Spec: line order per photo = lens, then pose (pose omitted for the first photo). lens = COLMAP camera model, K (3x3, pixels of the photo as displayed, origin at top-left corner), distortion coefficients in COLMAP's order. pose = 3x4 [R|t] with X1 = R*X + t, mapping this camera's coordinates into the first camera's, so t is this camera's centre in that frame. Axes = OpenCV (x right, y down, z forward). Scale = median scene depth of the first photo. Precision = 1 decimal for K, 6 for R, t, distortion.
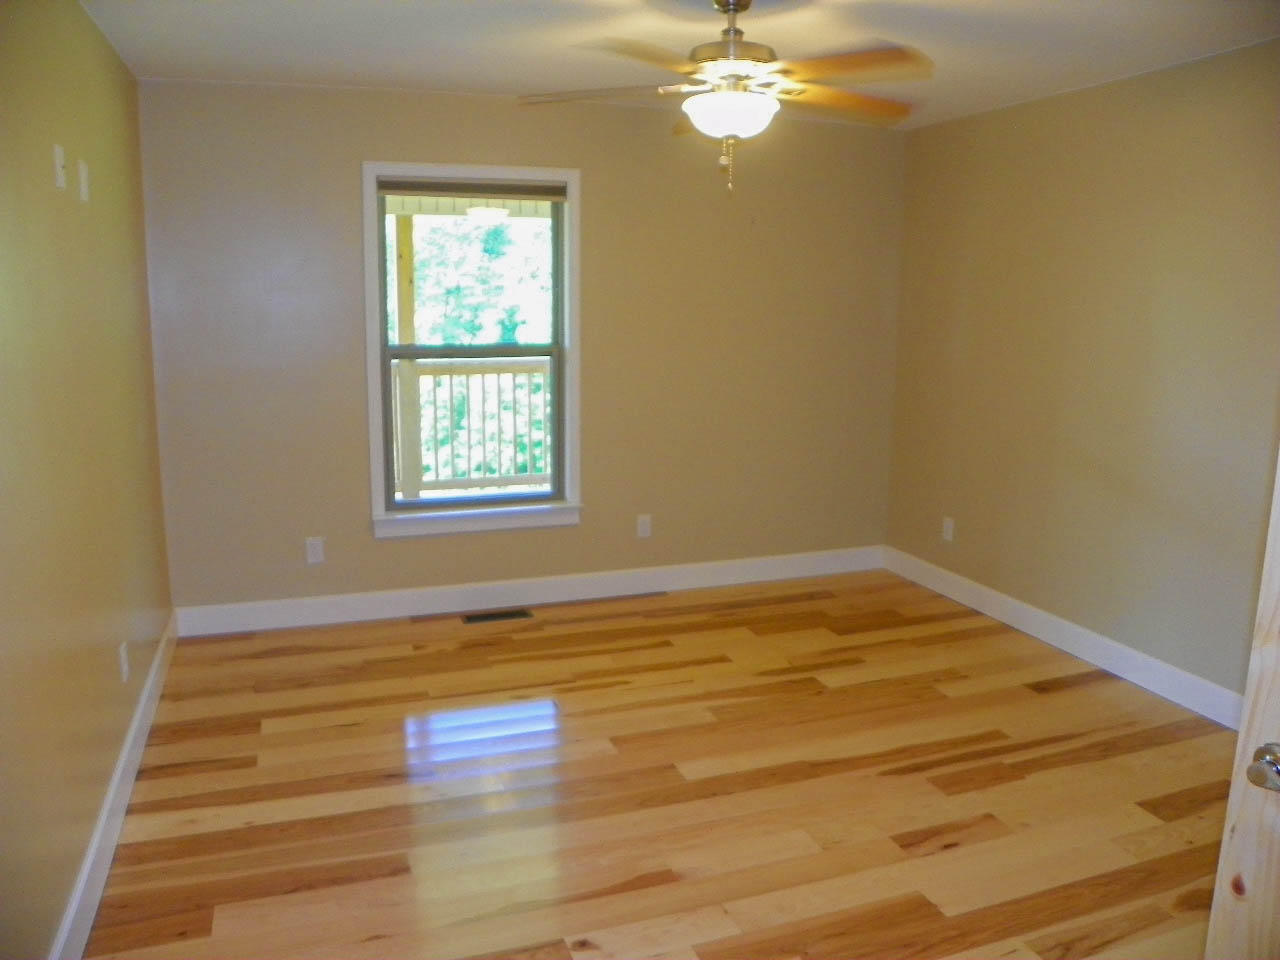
lens RADIAL K [[983.2, 0, 639.9], [0, 983.2, 475.3], [0, 0, 1]] dist [-0.152700, 0.107869]
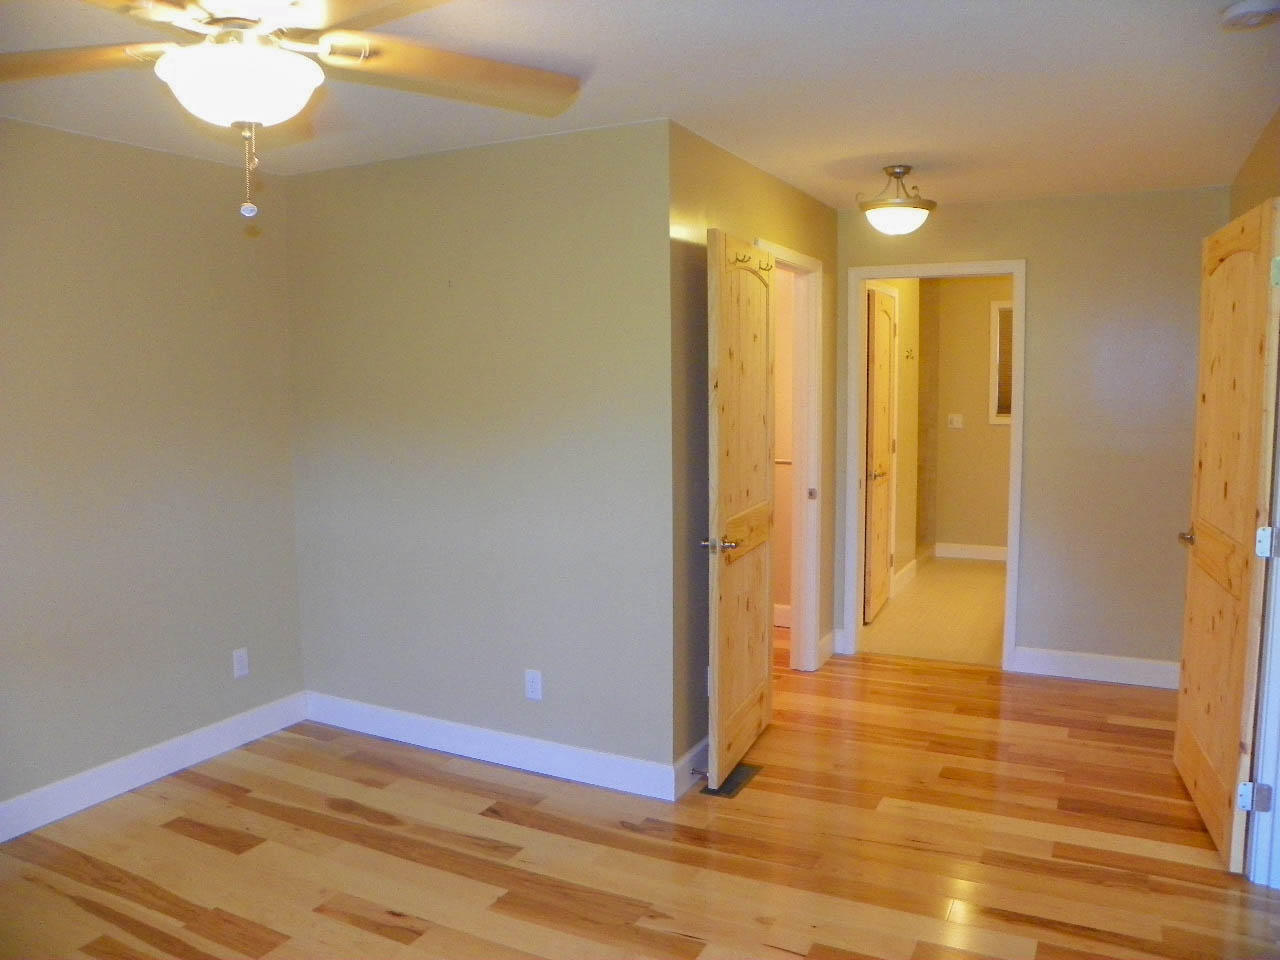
lens RADIAL K [[976.2, 0, 637.9], [0, 976.2, 482.4], [0, 0, 1]] dist [-0.159830, 0.110392]
pose [[-0.686943, -0.073562, 0.722979, -0.513039], [0.137996, 0.963558, 0.229158, -0.233513], [-0.713489, 0.257187, -0.651758, 1.285703]]
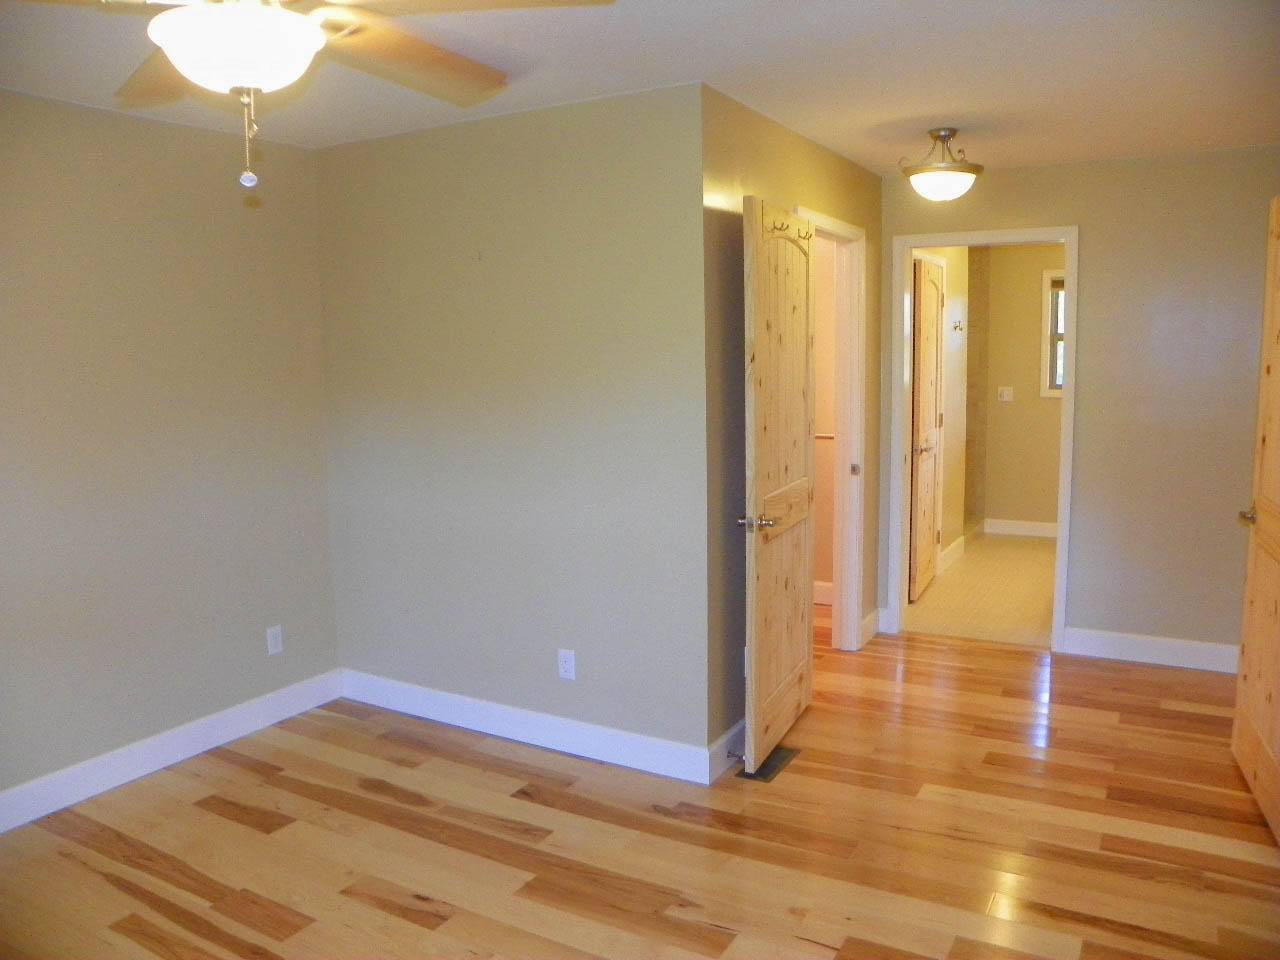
lens RADIAL K [[976.2, 0, 637.9], [0, 976.2, 482.4], [0, 0, 1]] dist [-0.159830, 0.110392]
pose [[-0.649760, -0.092625, 0.754475, -0.501960], [0.151426, 0.956882, 0.247884, -0.226767], [-0.744904, 0.275312, -0.607718, 1.250268]]
